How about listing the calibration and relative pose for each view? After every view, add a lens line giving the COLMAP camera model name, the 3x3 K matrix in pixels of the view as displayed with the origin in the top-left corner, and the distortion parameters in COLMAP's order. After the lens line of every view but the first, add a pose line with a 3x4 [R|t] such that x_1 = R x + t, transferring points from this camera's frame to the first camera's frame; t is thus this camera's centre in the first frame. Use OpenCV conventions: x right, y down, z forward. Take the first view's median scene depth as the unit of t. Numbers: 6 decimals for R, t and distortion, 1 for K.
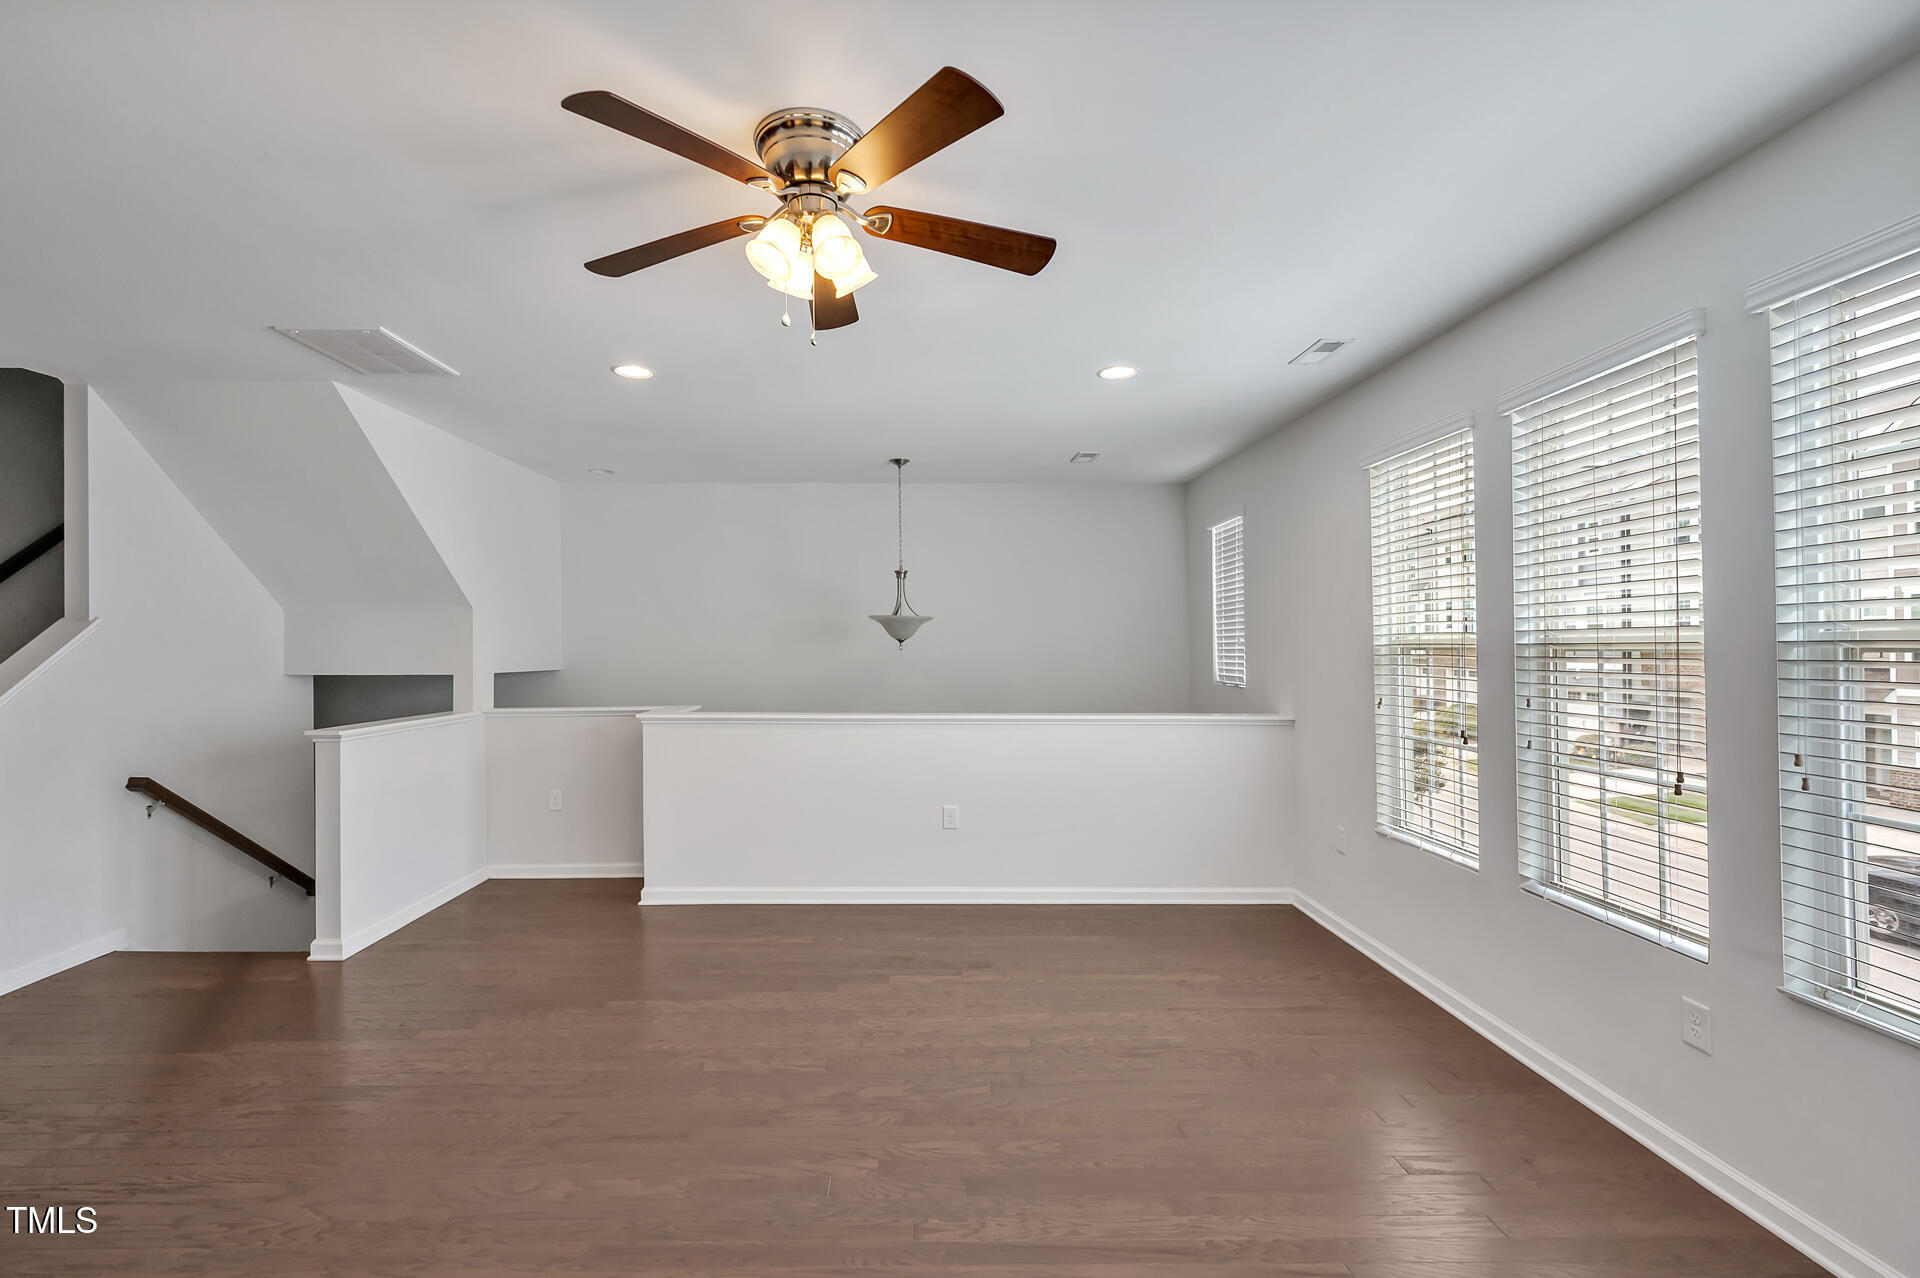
lens RADIAL K [[875.1, 0, 960.0], [0, 875.1, 639.0], [0, 0, 1]] dist [-0.000300, -0.000017]
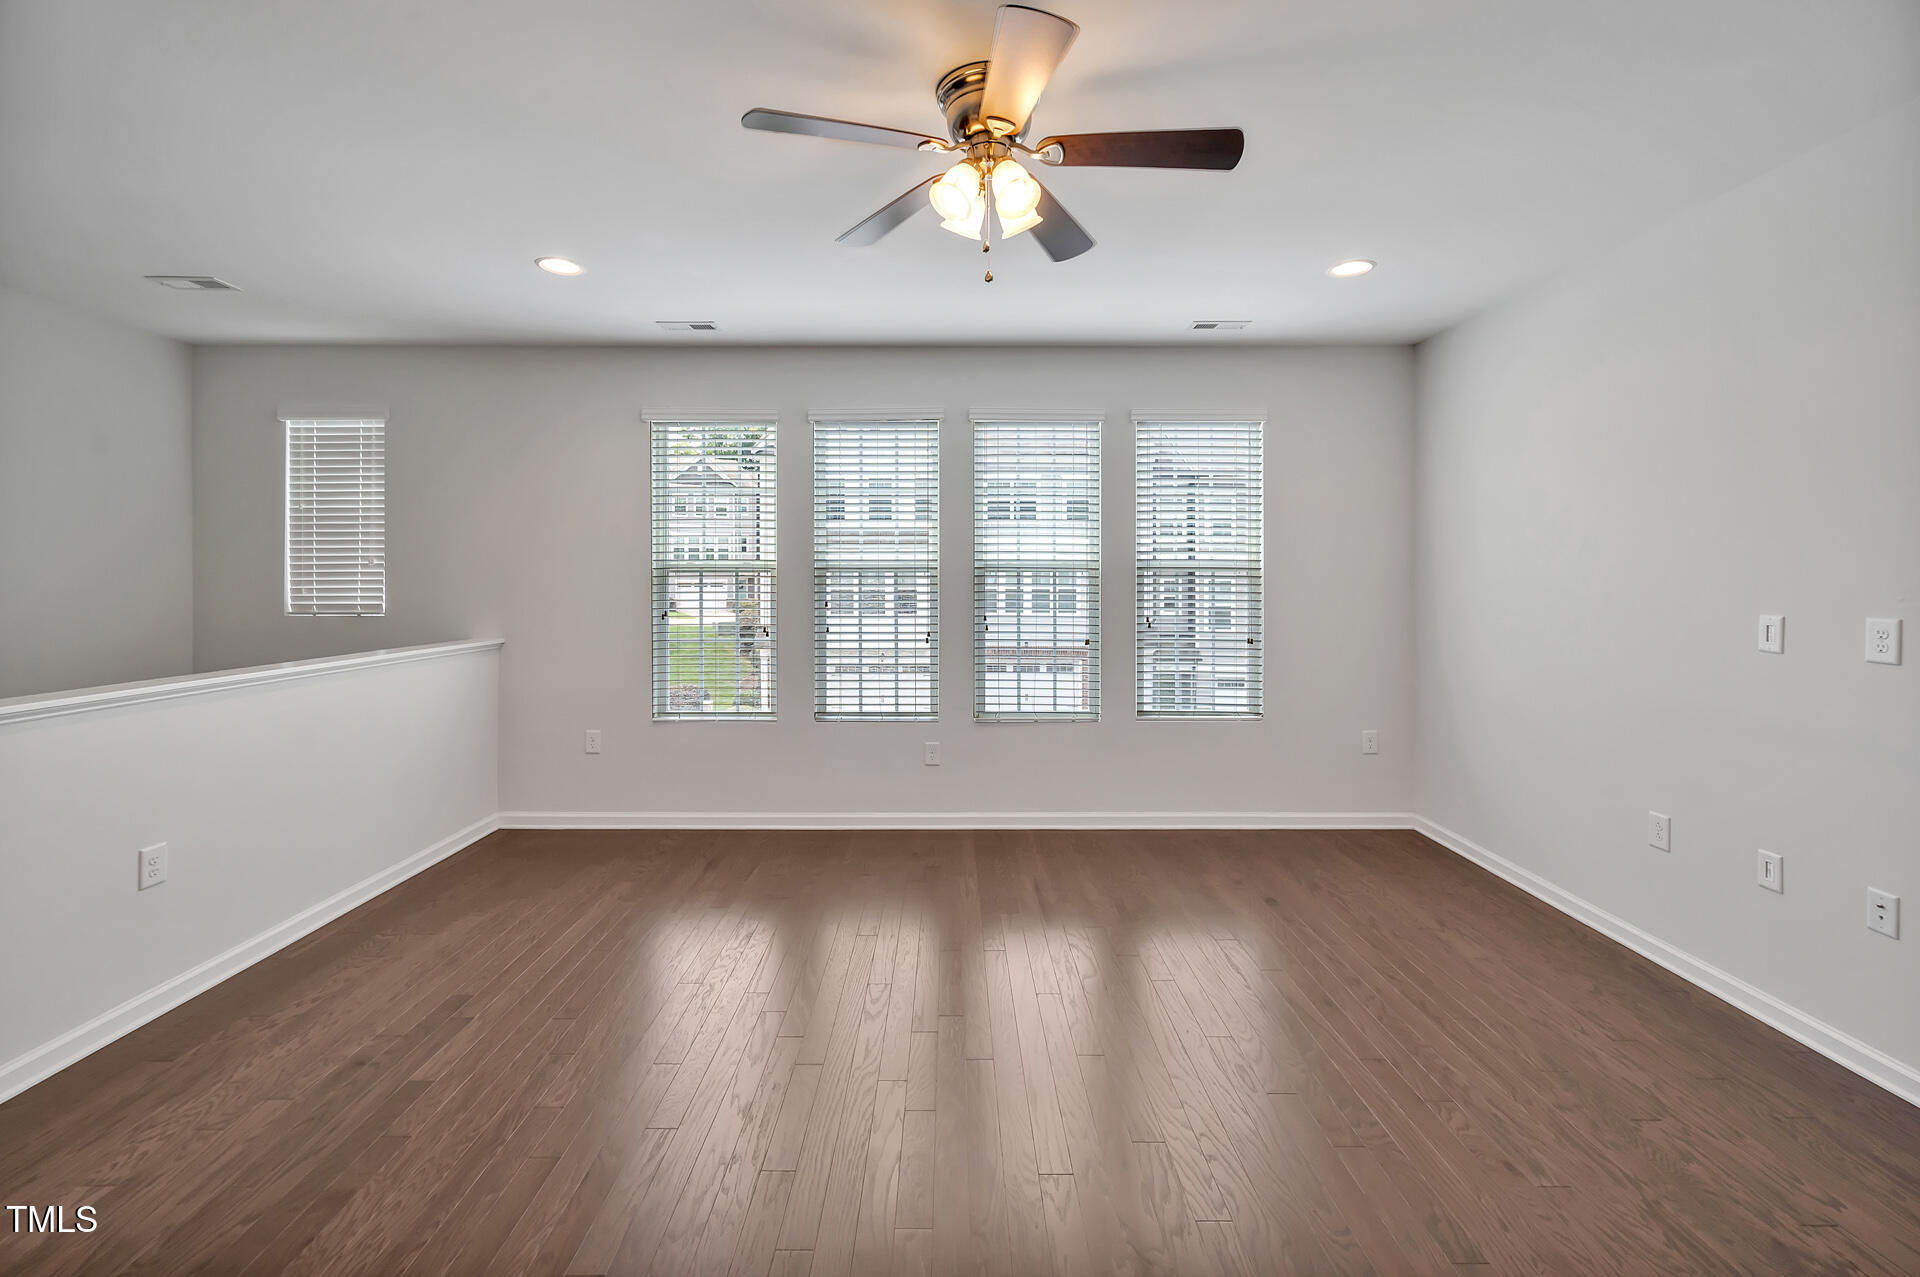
lens RADIAL K [[776.1, 0, 960.4], [0, 776.1, 585.9], [0, 0, 1]] dist [-0.000628, -0.000217]
pose [[0.007803, -0.009630, 0.999923, -0.633695], [-0.006060, 0.999935, 0.009677, 0.020283], [-0.999951, -0.006136, 0.007744, 0.600231]]
